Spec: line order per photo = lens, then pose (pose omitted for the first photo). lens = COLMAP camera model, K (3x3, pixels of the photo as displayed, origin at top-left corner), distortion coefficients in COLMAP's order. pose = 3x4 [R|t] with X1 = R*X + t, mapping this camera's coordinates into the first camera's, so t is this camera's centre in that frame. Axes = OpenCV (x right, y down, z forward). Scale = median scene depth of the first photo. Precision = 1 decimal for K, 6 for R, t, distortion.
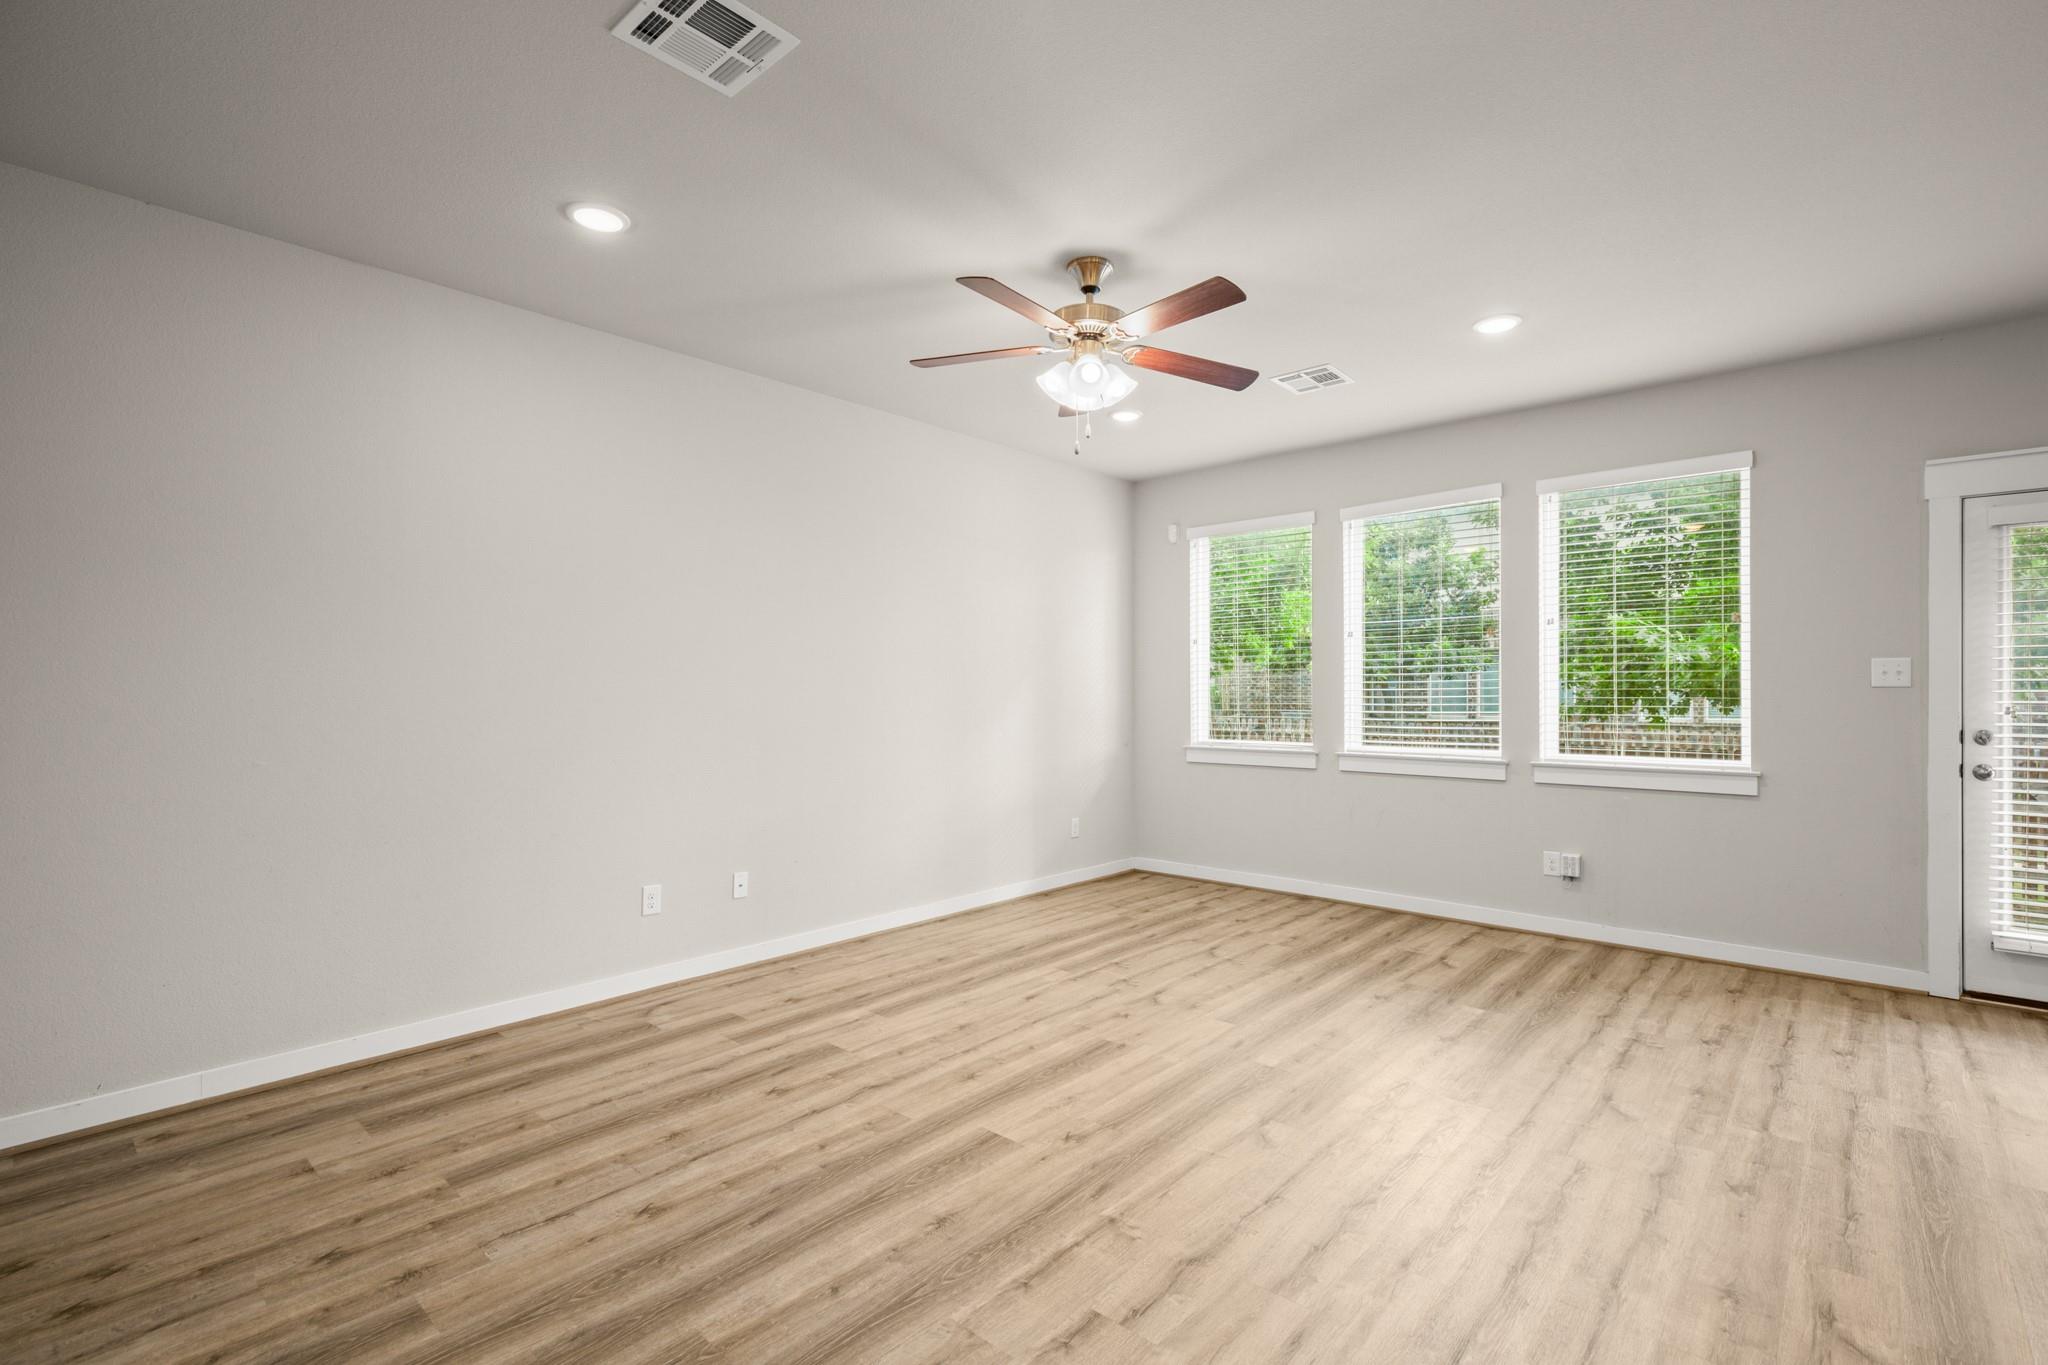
lens RADIAL K [[935.6, 0, 1030.3], [0, 935.6, 681.4], [0, 0, 1]] dist [0.000146, 0.001034]
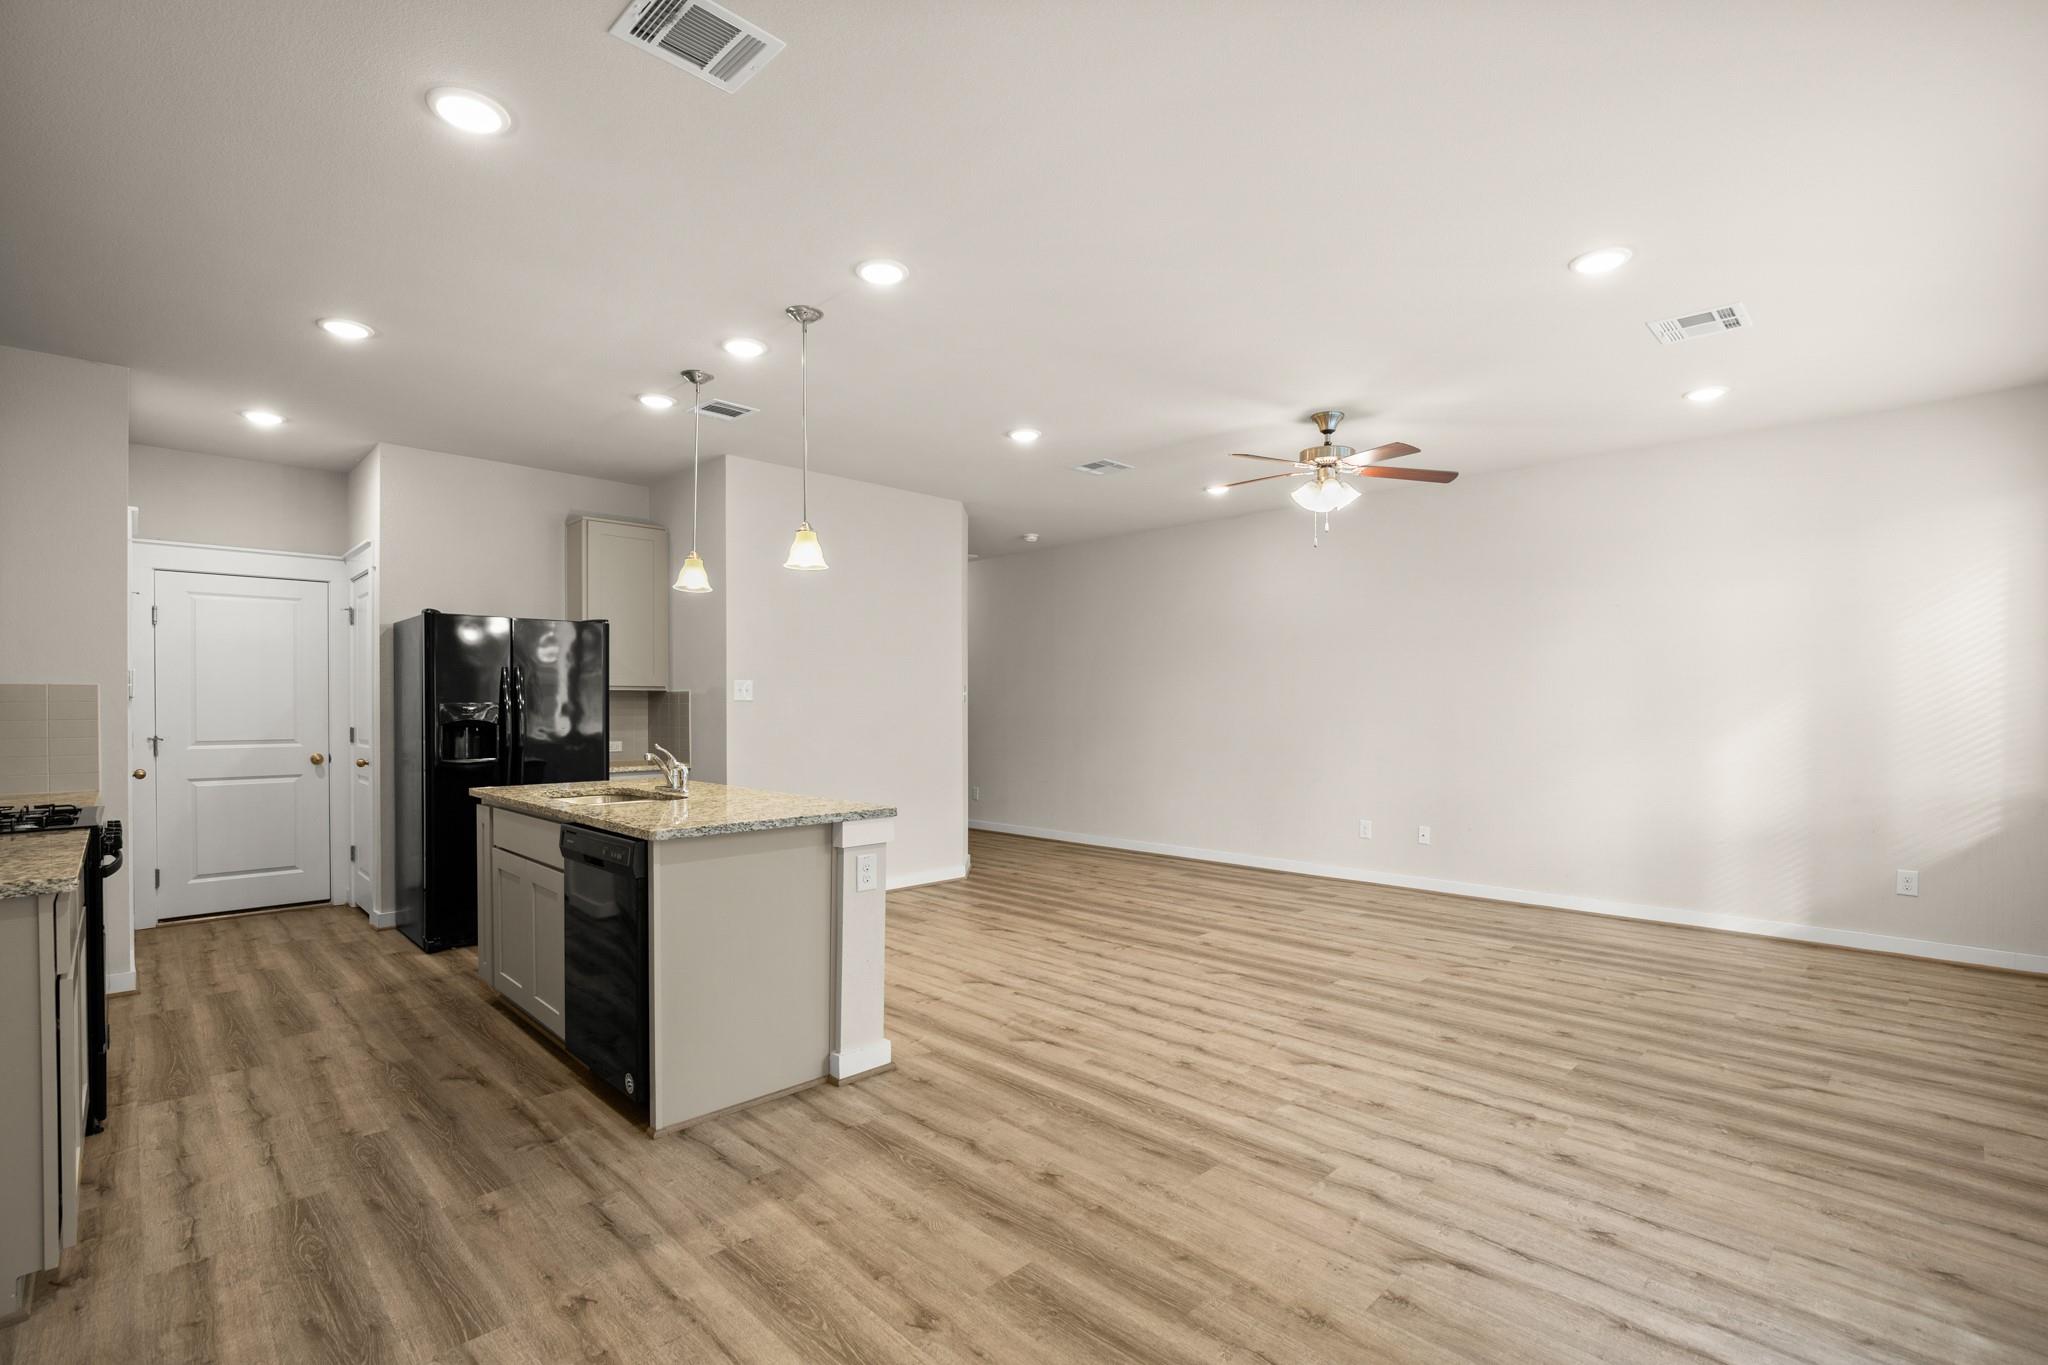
lens RADIAL K [[935.6, 0, 1059.0], [0, 935.6, 709.1], [0, 0, 1]] dist [0.000146, 0.001034]
pose [[-0.040589, 0.003150, -0.999171, 1.351590], [0.012324, 0.999921, 0.002652, 0.006518], [0.999100, -0.012206, -0.040625, 0.551865]]
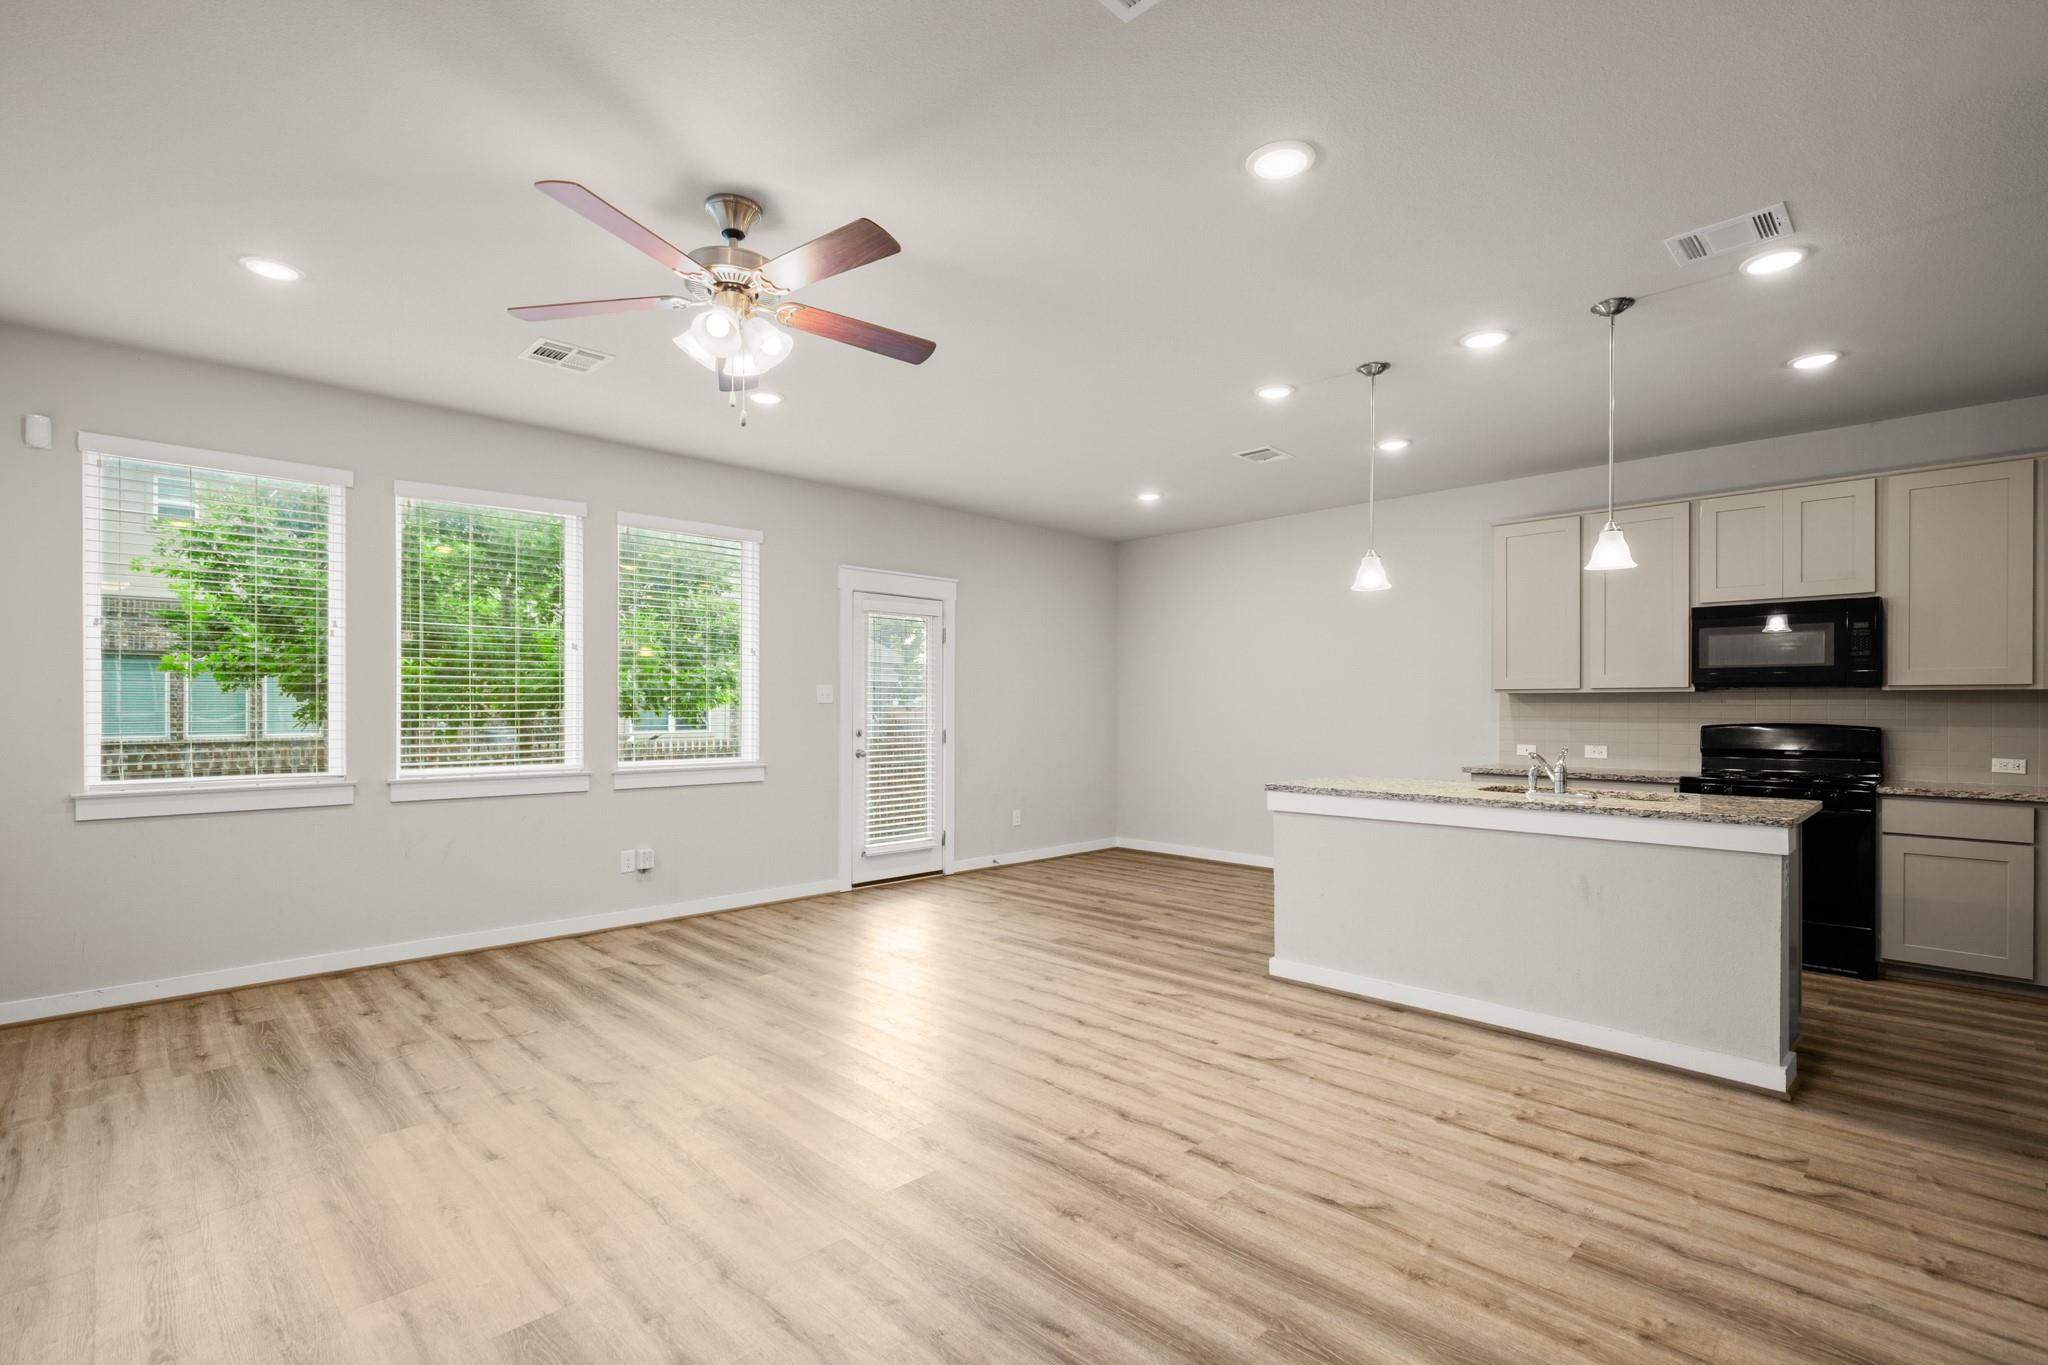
lens RADIAL K [[935.6, 0, 1049.3], [0, 935.6, 693.1], [0, 0, 1]] dist [0.000146, 0.001034]
pose [[0.047391, 0.015437, 0.998757, -0.677517], [-0.013474, 0.999799, -0.014813, 0.006904], [-0.998786, -0.012756, 0.047590, 0.578786]]
